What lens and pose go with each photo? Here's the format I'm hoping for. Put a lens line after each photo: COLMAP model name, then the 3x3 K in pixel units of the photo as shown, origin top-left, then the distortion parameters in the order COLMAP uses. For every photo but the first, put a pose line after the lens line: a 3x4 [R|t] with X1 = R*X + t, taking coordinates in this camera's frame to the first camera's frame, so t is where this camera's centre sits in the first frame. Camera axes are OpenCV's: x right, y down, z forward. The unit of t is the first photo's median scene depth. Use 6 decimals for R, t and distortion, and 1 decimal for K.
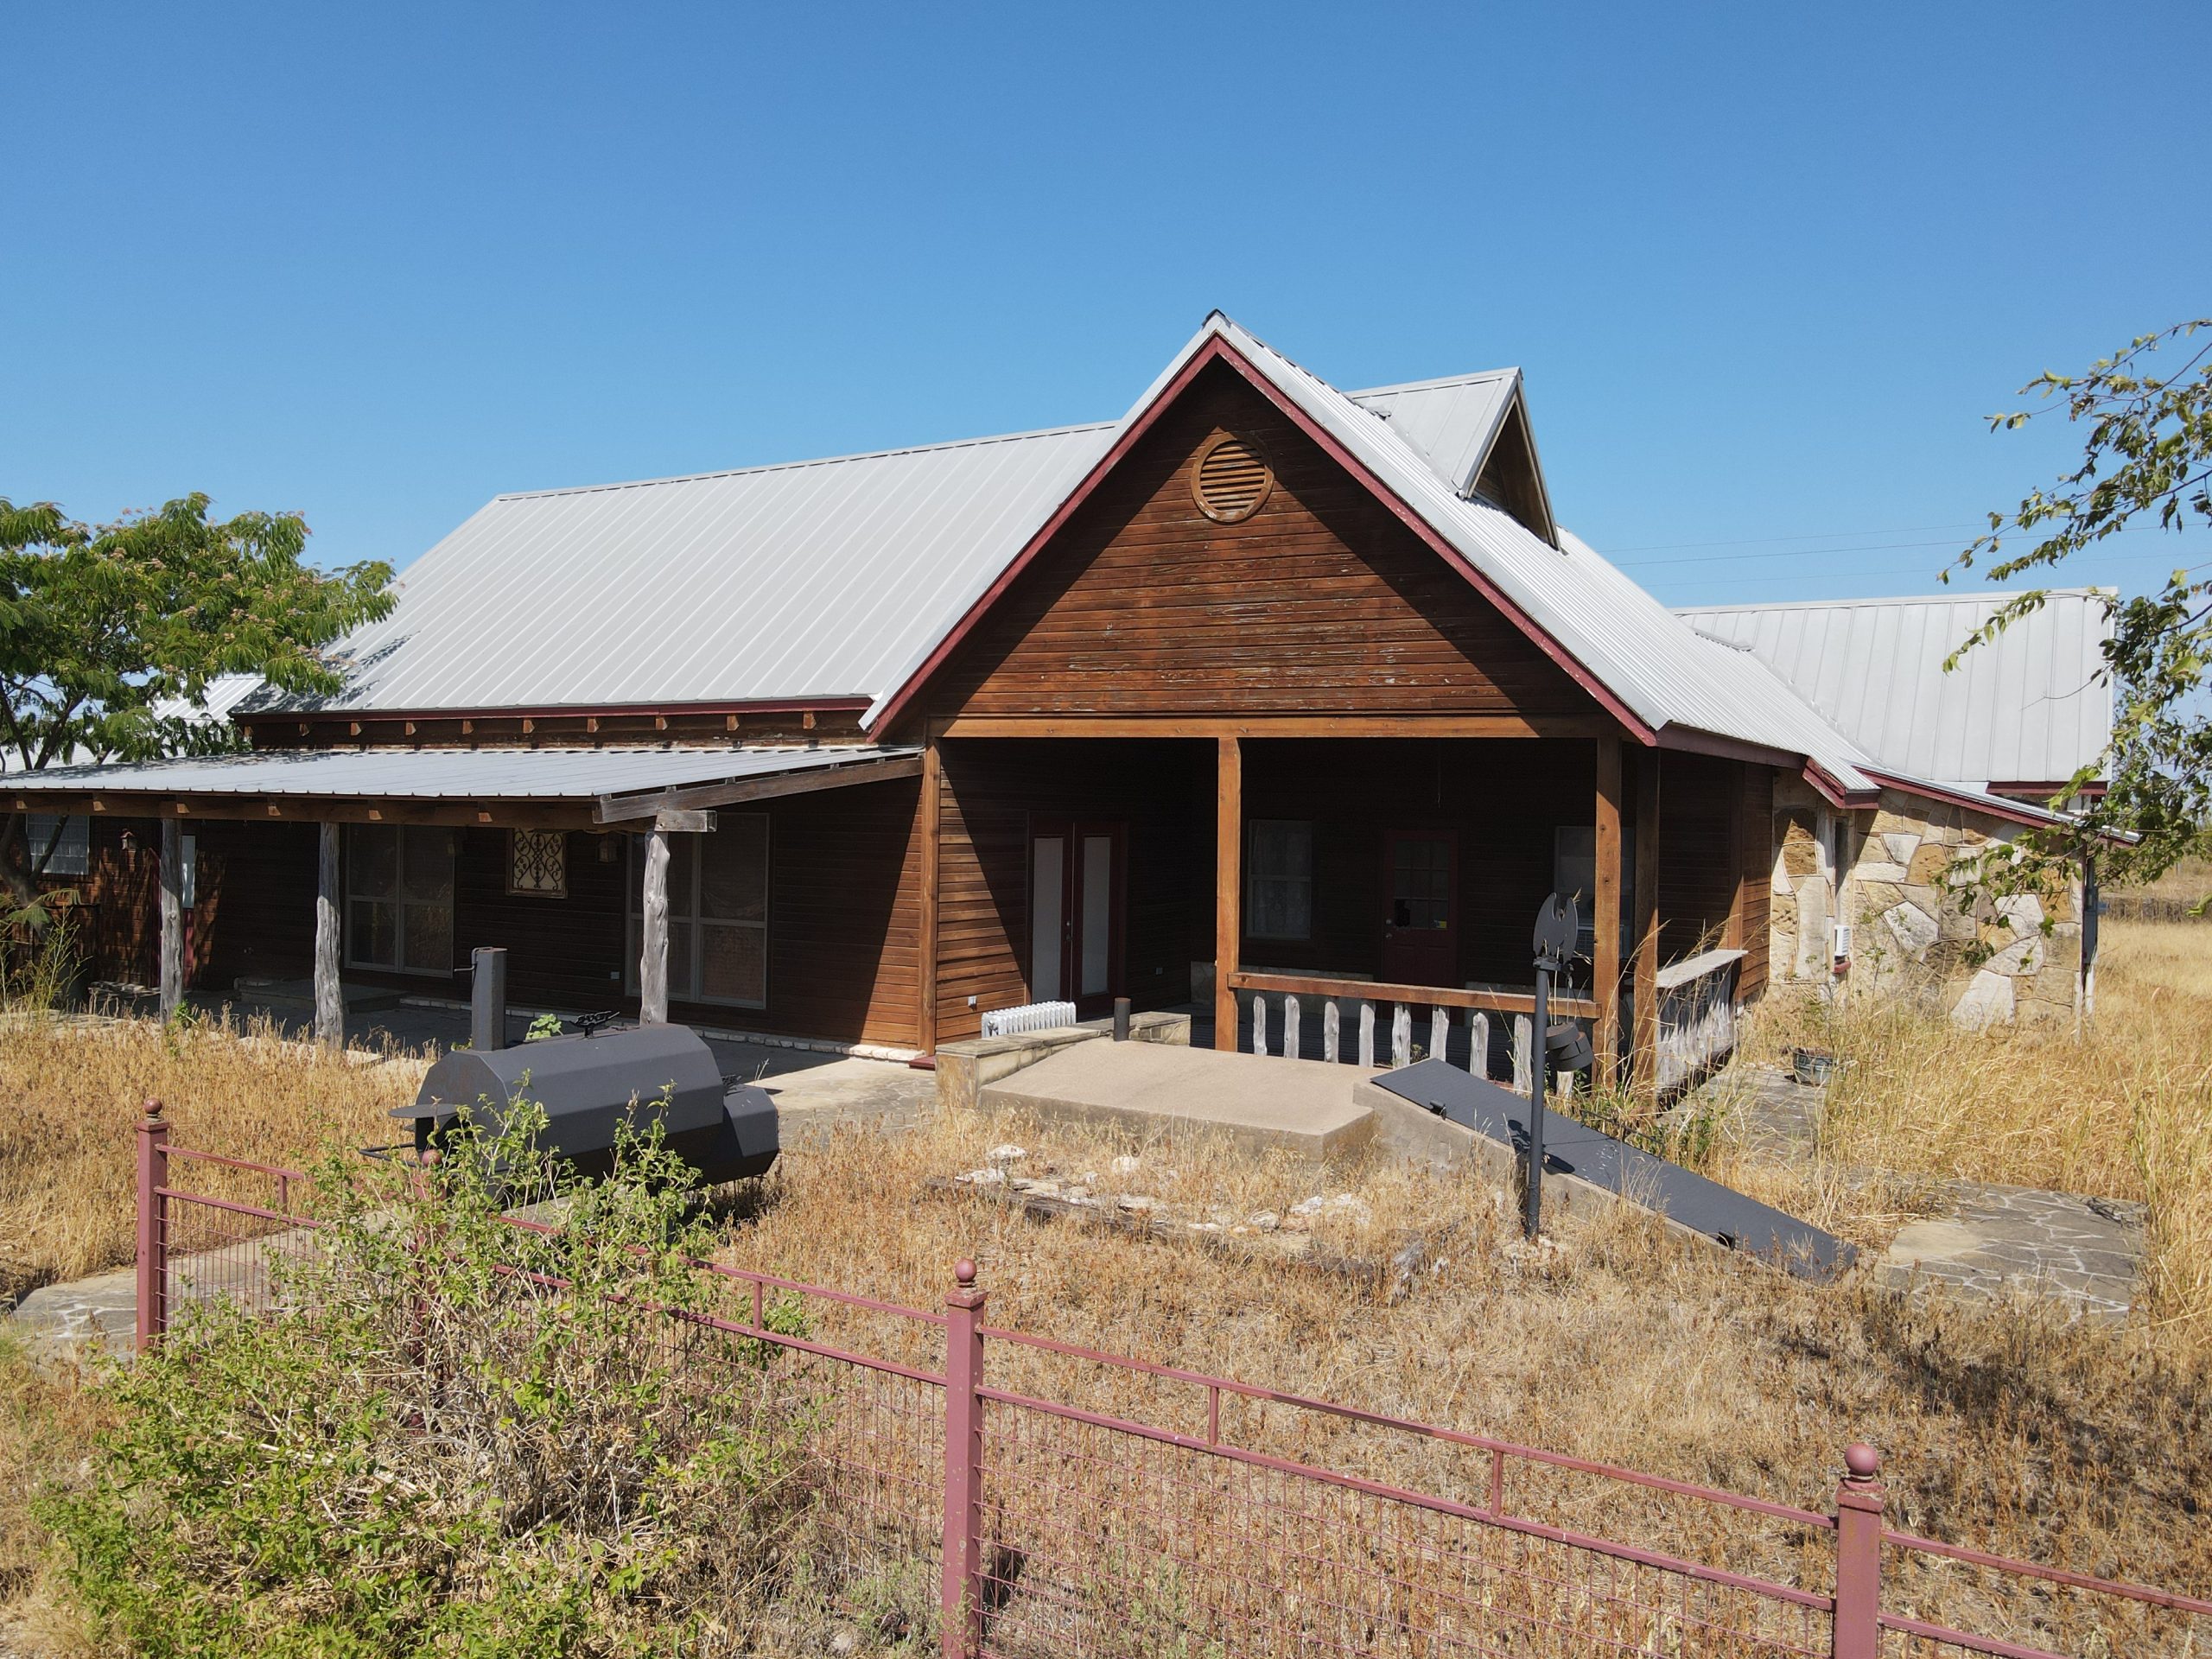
lens RADIAL K [[1544.7, 0, 1081.2], [0, 1544.7, 850.0], [0, 0, 1]] dist [0.003930, 0.001715]
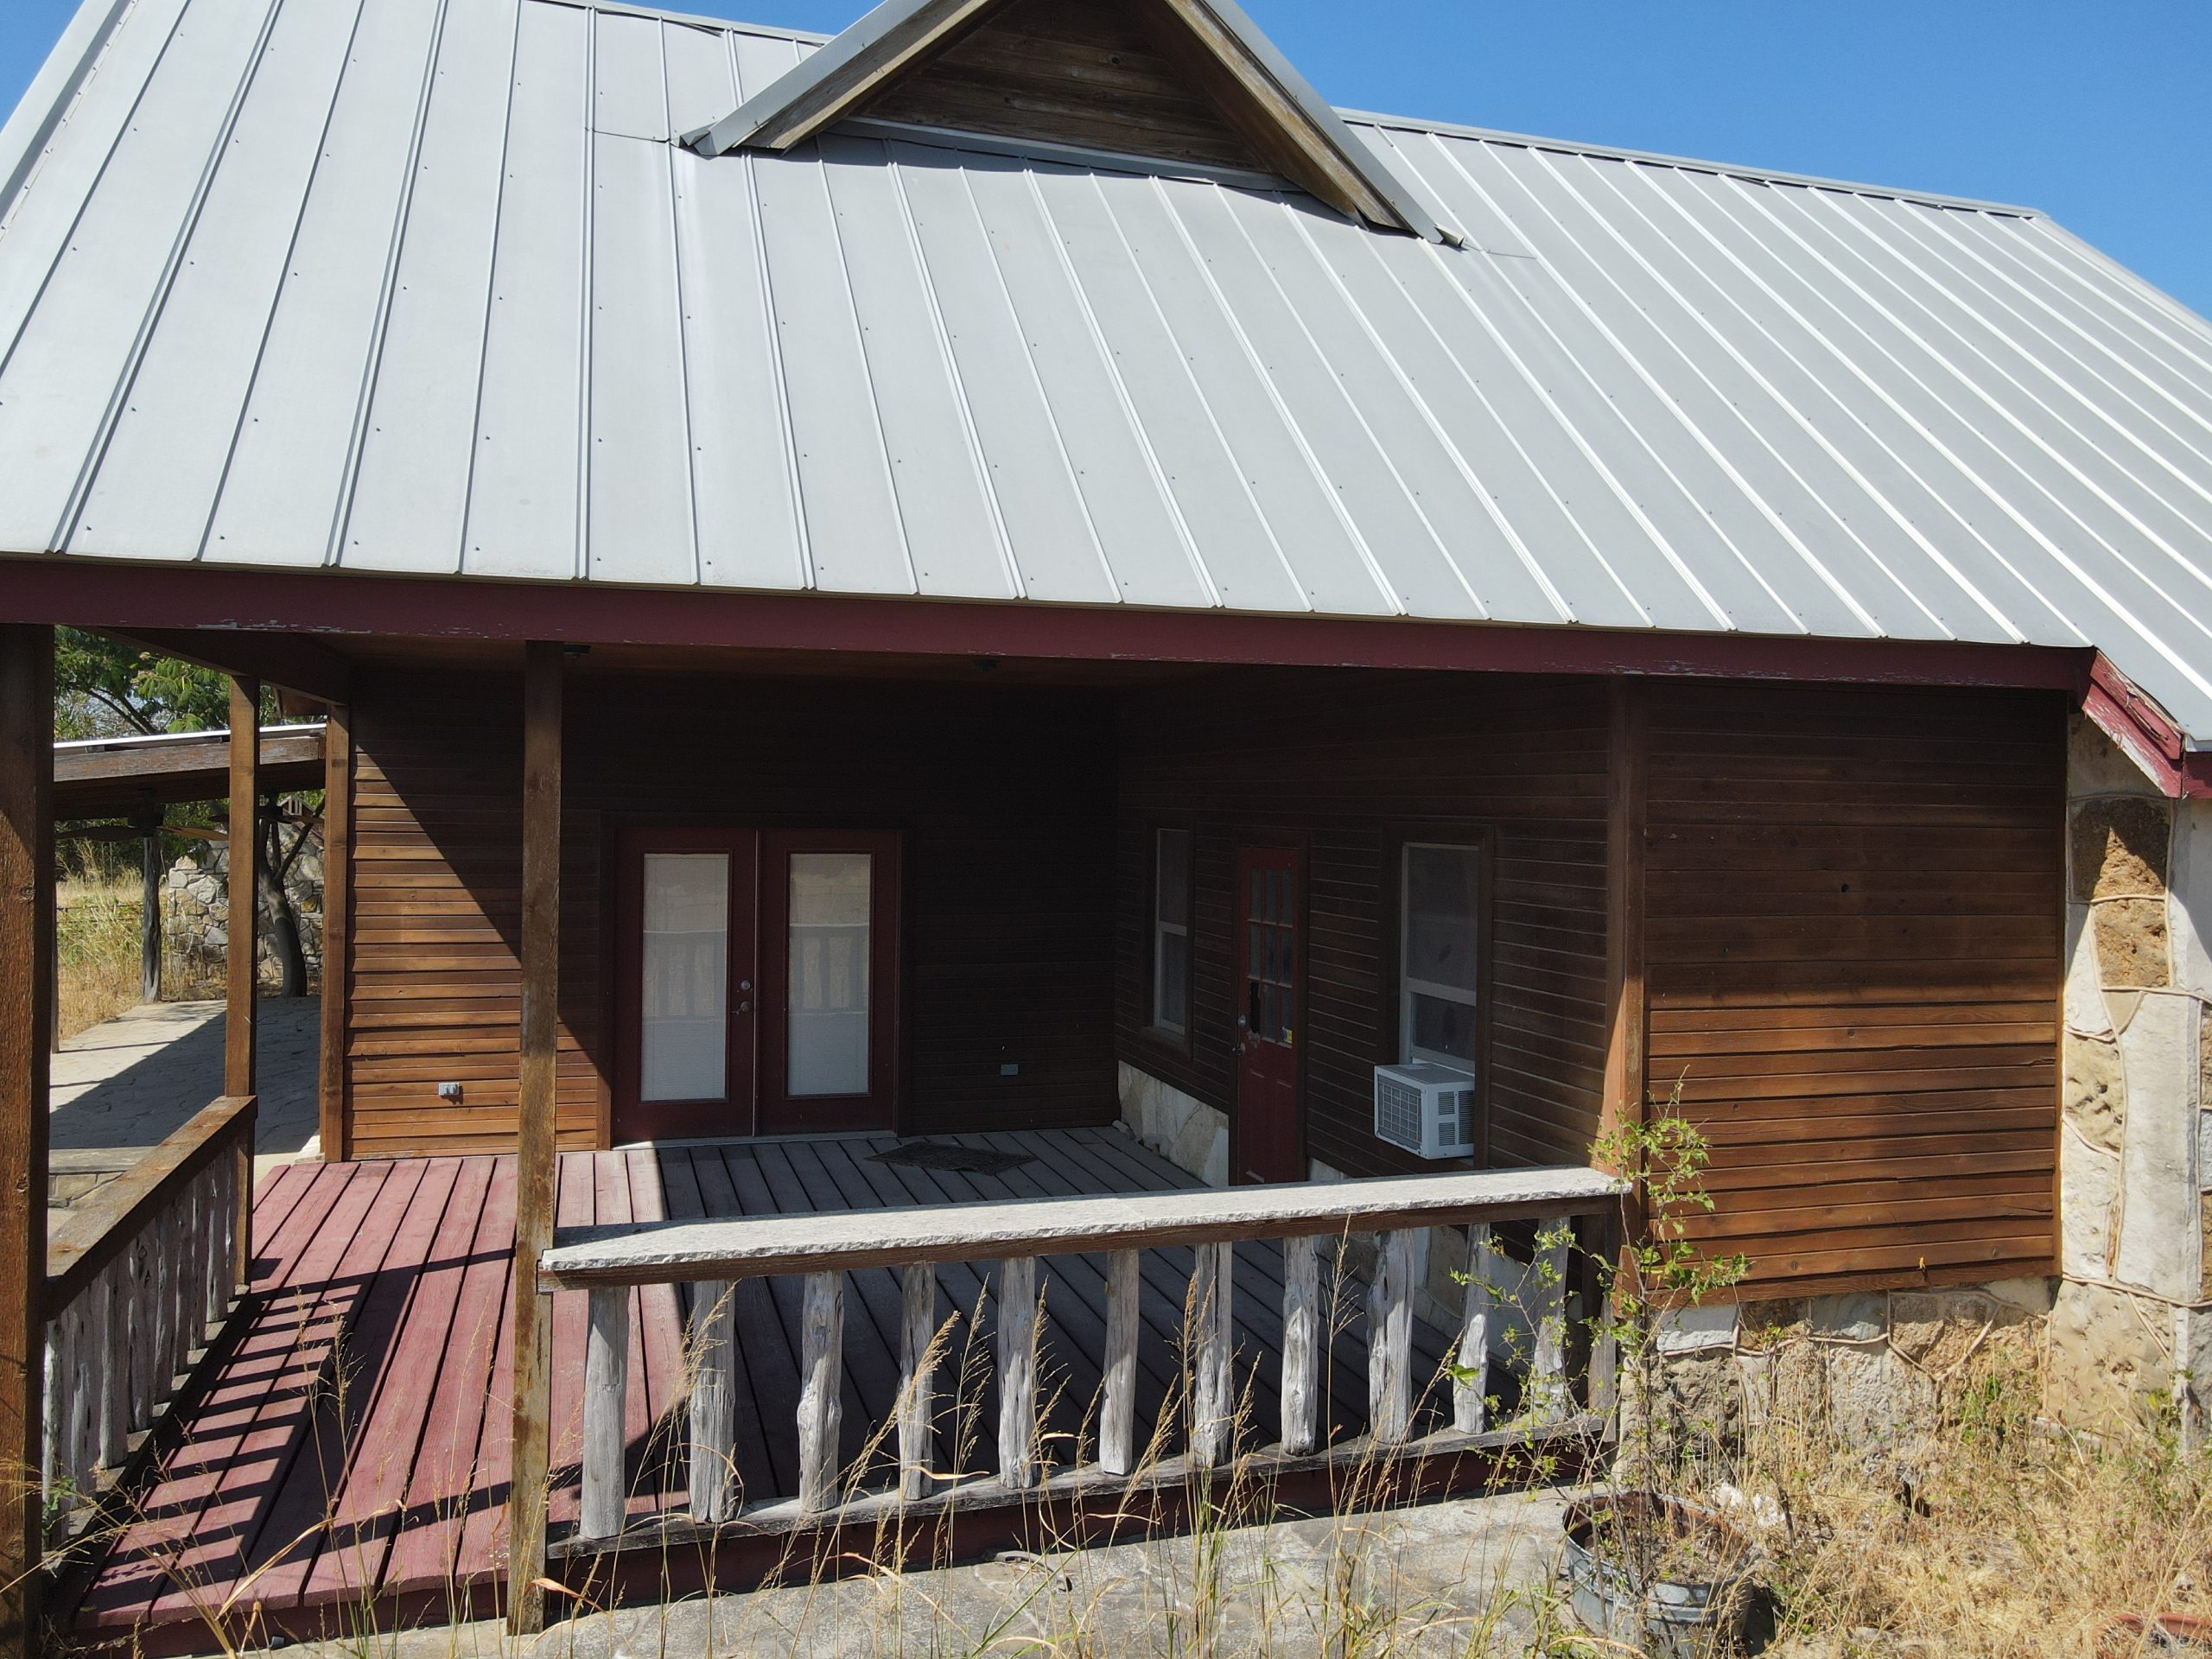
lens RADIAL K [[1606.1, 0, 1087.9], [0, 1606.1, 828.7], [0, 0, 1]] dist [0.017906, -0.005302]
pose [[0.744866, 0.004461, -0.667199, 0.533925], [-0.015525, 0.999823, -0.010646, -0.012475], [0.667033, 0.018288, 0.744803, 0.562938]]
